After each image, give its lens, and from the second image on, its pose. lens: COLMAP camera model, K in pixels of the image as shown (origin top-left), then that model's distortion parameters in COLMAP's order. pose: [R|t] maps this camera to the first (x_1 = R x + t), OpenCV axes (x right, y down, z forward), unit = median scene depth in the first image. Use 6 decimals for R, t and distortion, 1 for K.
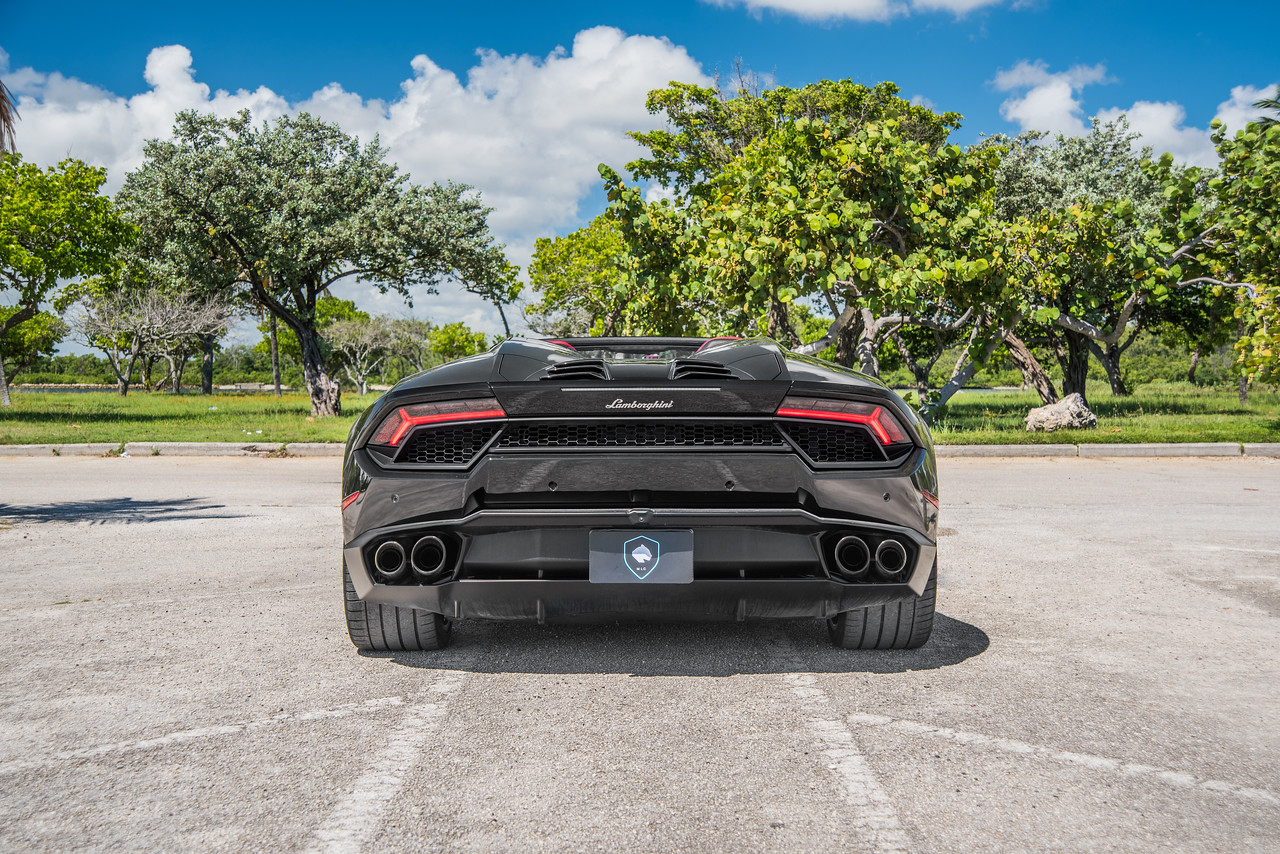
lens RADIAL K [[1512.9, 0, 641.2], [0, 1512.9, 423.8], [0, 0, 1]] dist [0.092763, 0.000000]
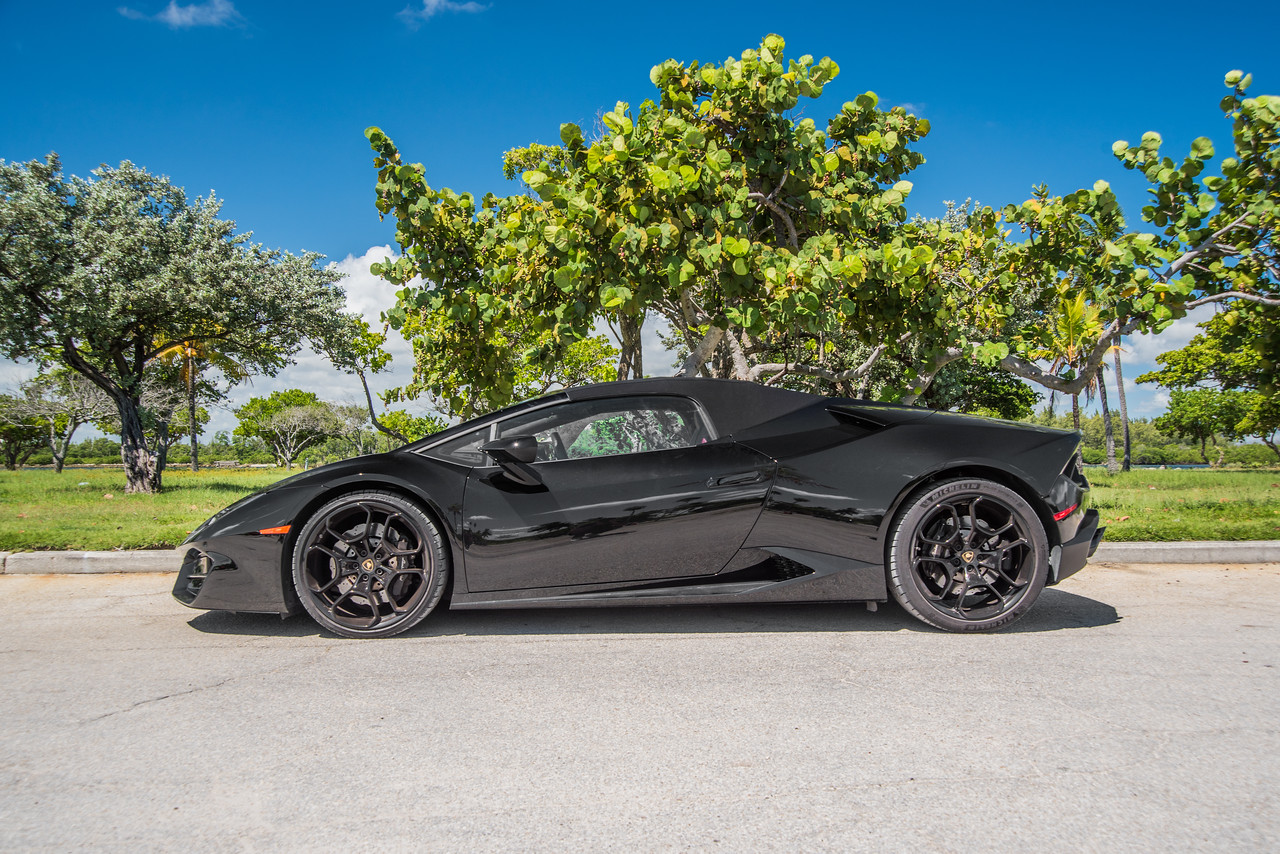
lens RADIAL K [[1174.8, 0, 637.0], [0, 1174.8, 418.4], [0, 0, 1]] dist [0.003547, 0.000000]
pose [[0.997976, 0.000878, 0.063588, 0.066979], [0.003140, 0.998005, -0.063061, -0.006402], [-0.063517, 0.063133, 0.995982, 0.468347]]
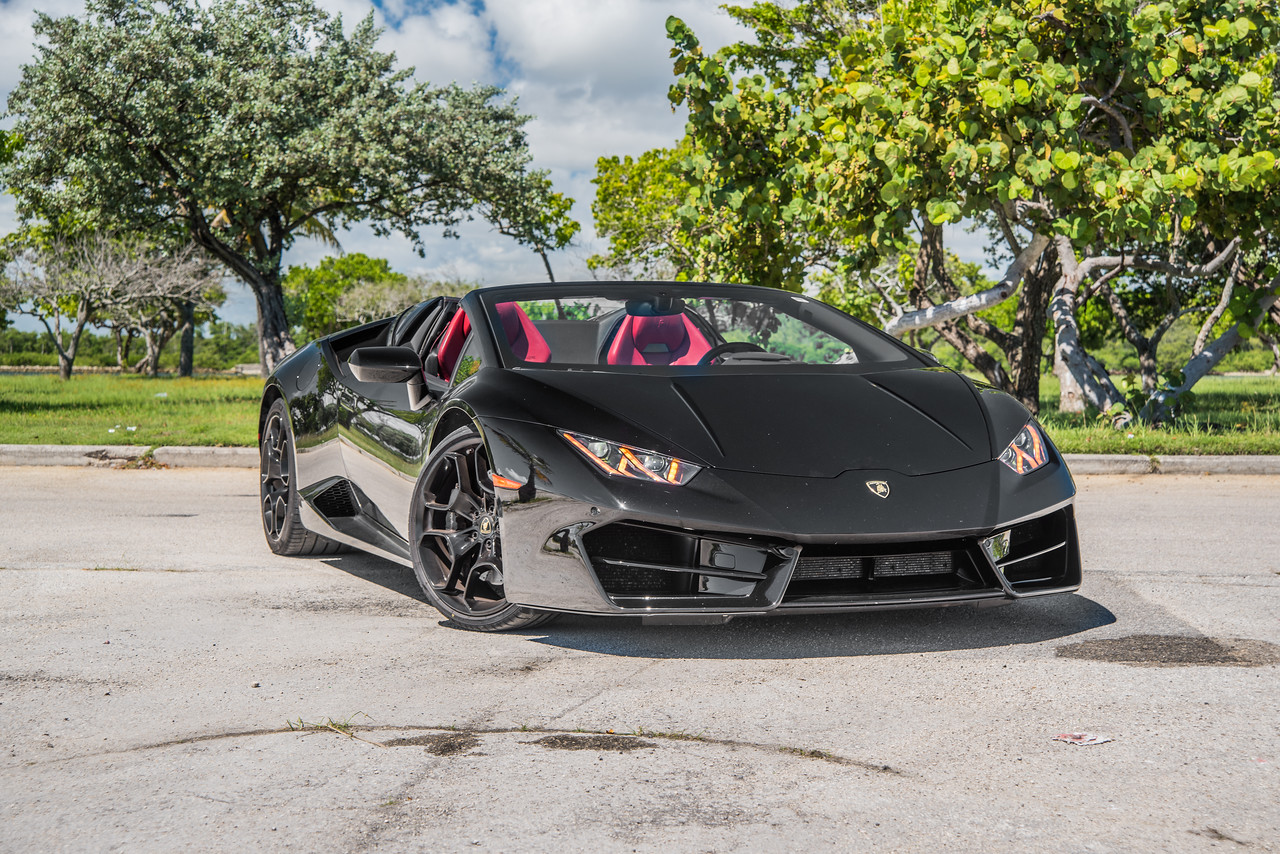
lens RADIAL K [[1930.4, 0, 641.7], [0, 1930.4, 450.5], [0, 0, 1]] dist [0.205034, 0.000000]
pose [[0.998087, 0.005291, -0.061600, 0.019874], [-0.004286, 0.999856, 0.016433, 0.000011], [0.061678, -0.016138, 0.997966, 0.161600]]
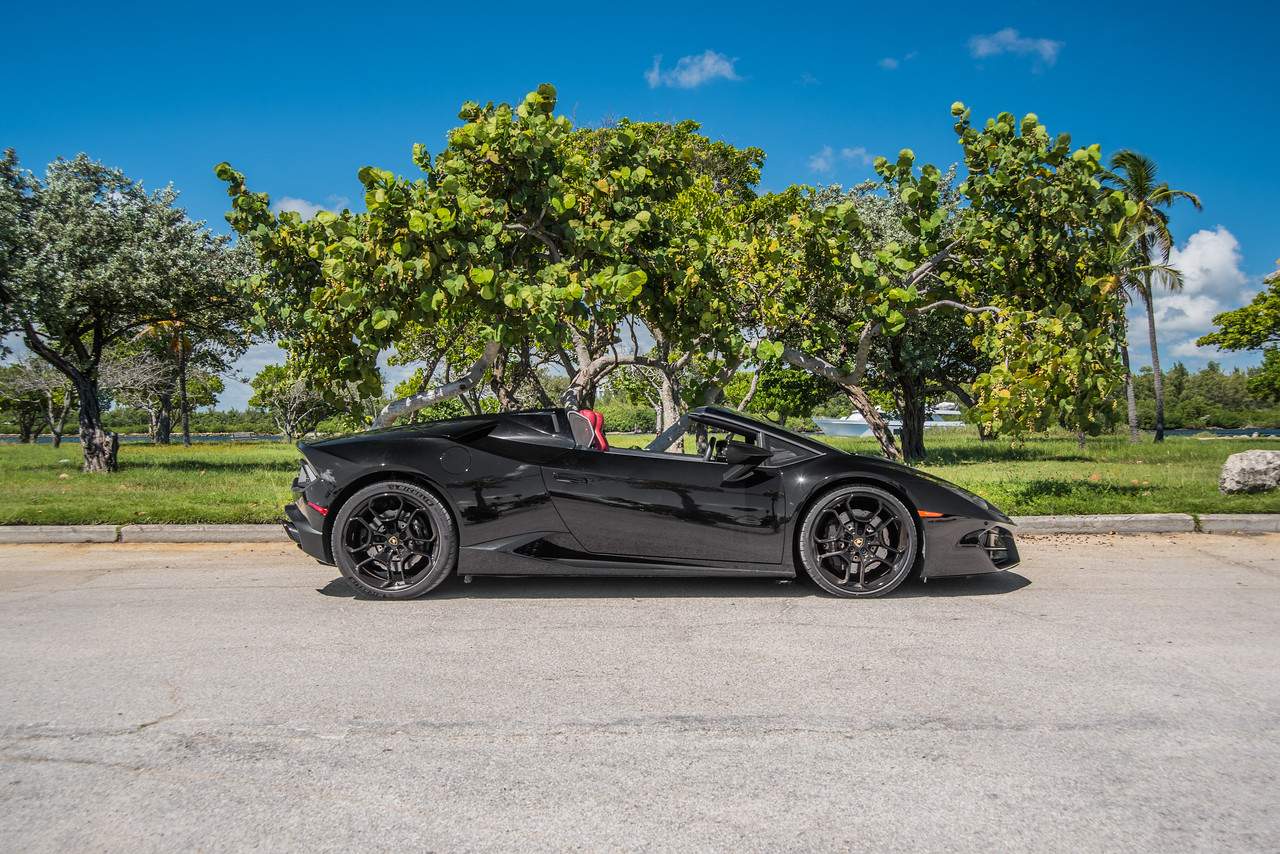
lens RADIAL K [[1285.4, 0, 625.0], [0, 1285.4, 406.5], [0, 0, 1]] dist [-0.005489, 0.000000]
pose [[0.999938, -0.006090, 0.009309, 0.185106], [0.006500, 0.998983, -0.044608, -0.011958], [-0.009028, 0.044666, 0.998961, 0.326402]]
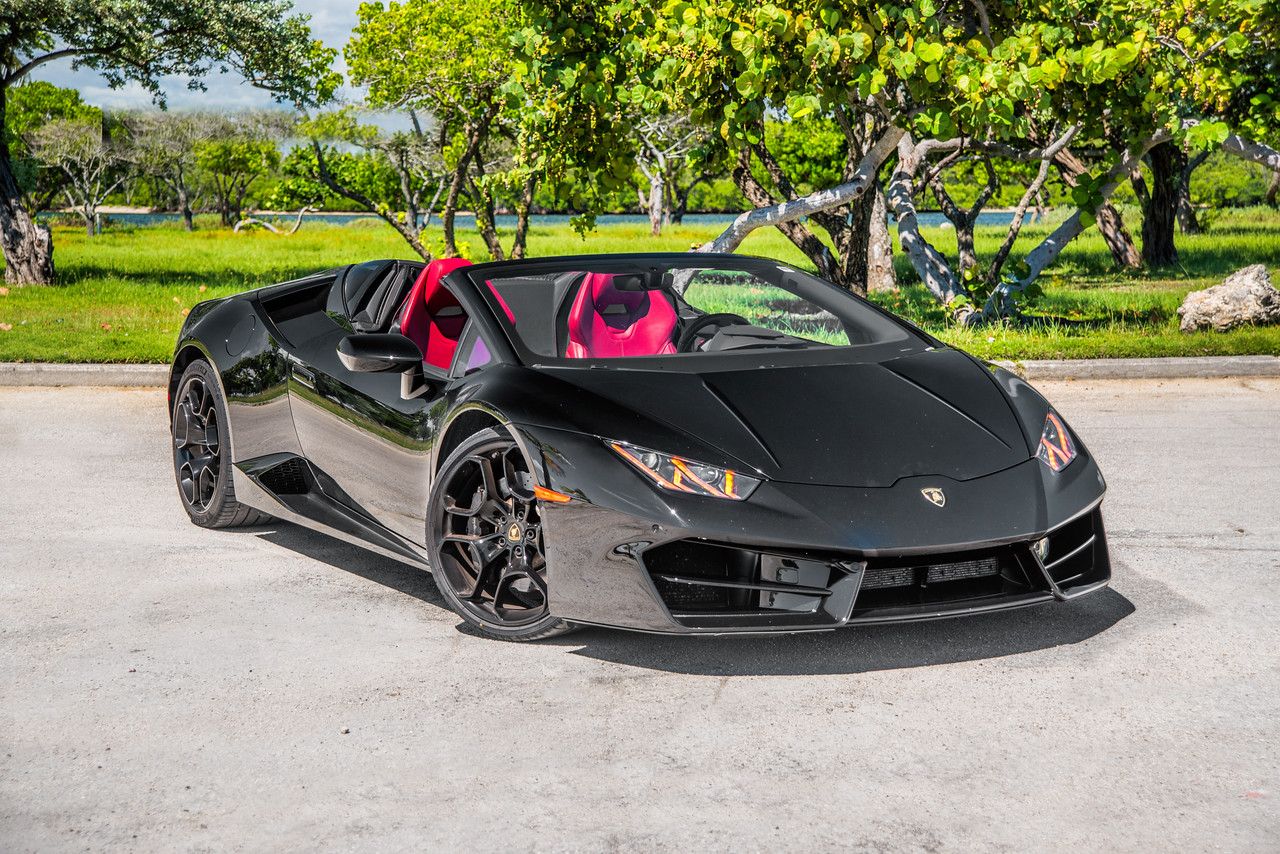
lens RADIAL K [[2081.3, 0, 630.4], [0, 2081.3, 427.5], [0, 0, 1]] dist [0.279242, 0.000000]
pose [[0.997996, -0.008178, 0.062741, -0.021138], [0.003334, 0.997032, 0.076921, -0.021015], [-0.063184, -0.076557, 0.995061, 0.149342]]
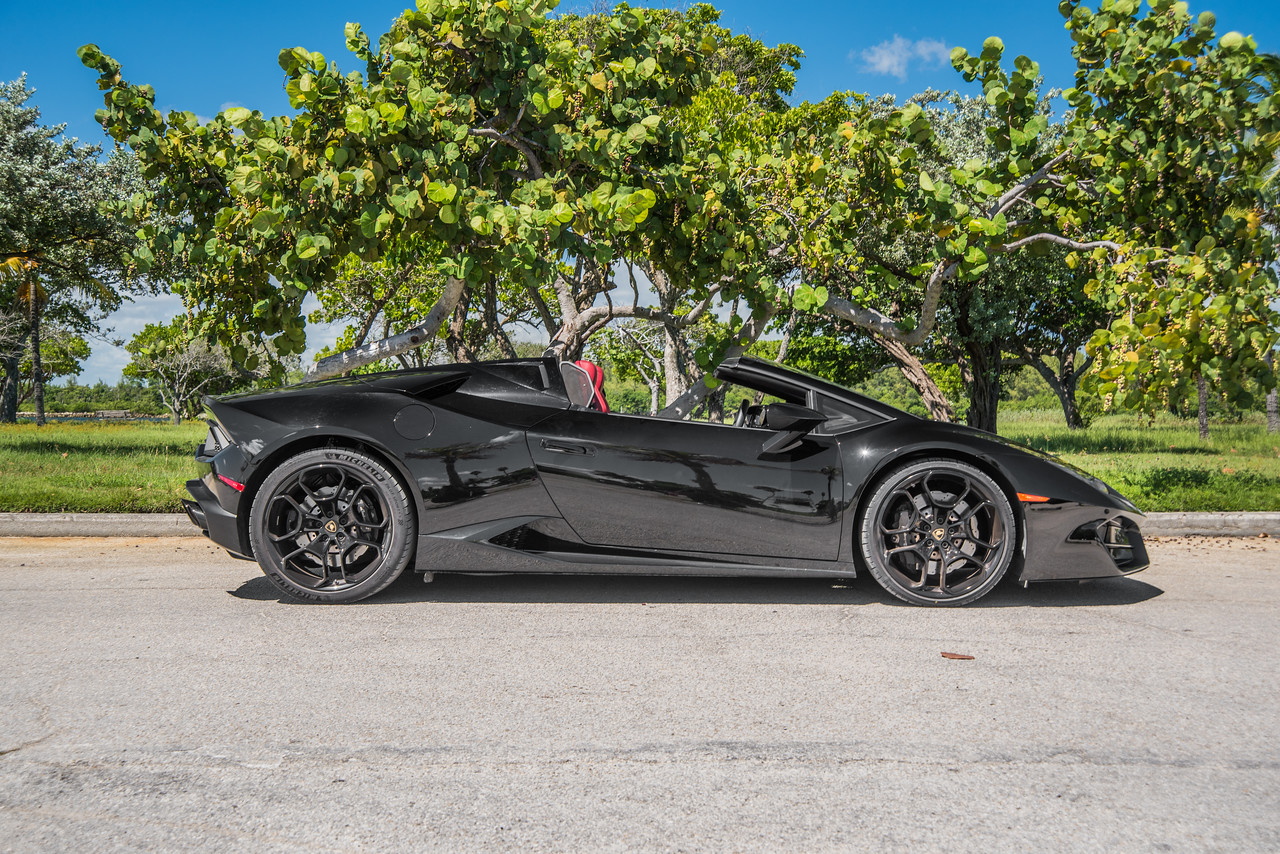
lens RADIAL K [[1635.7, 0, 629.7], [0, 1635.7, 418.1], [0, 0, 1]] dist [0.133641, 0.000000]
pose [[0.999757, 0.004460, 0.021581, 0.179779], [-0.003945, 0.999708, -0.023829, -0.006159], [-0.021681, 0.023738, 0.999483, 0.334022]]
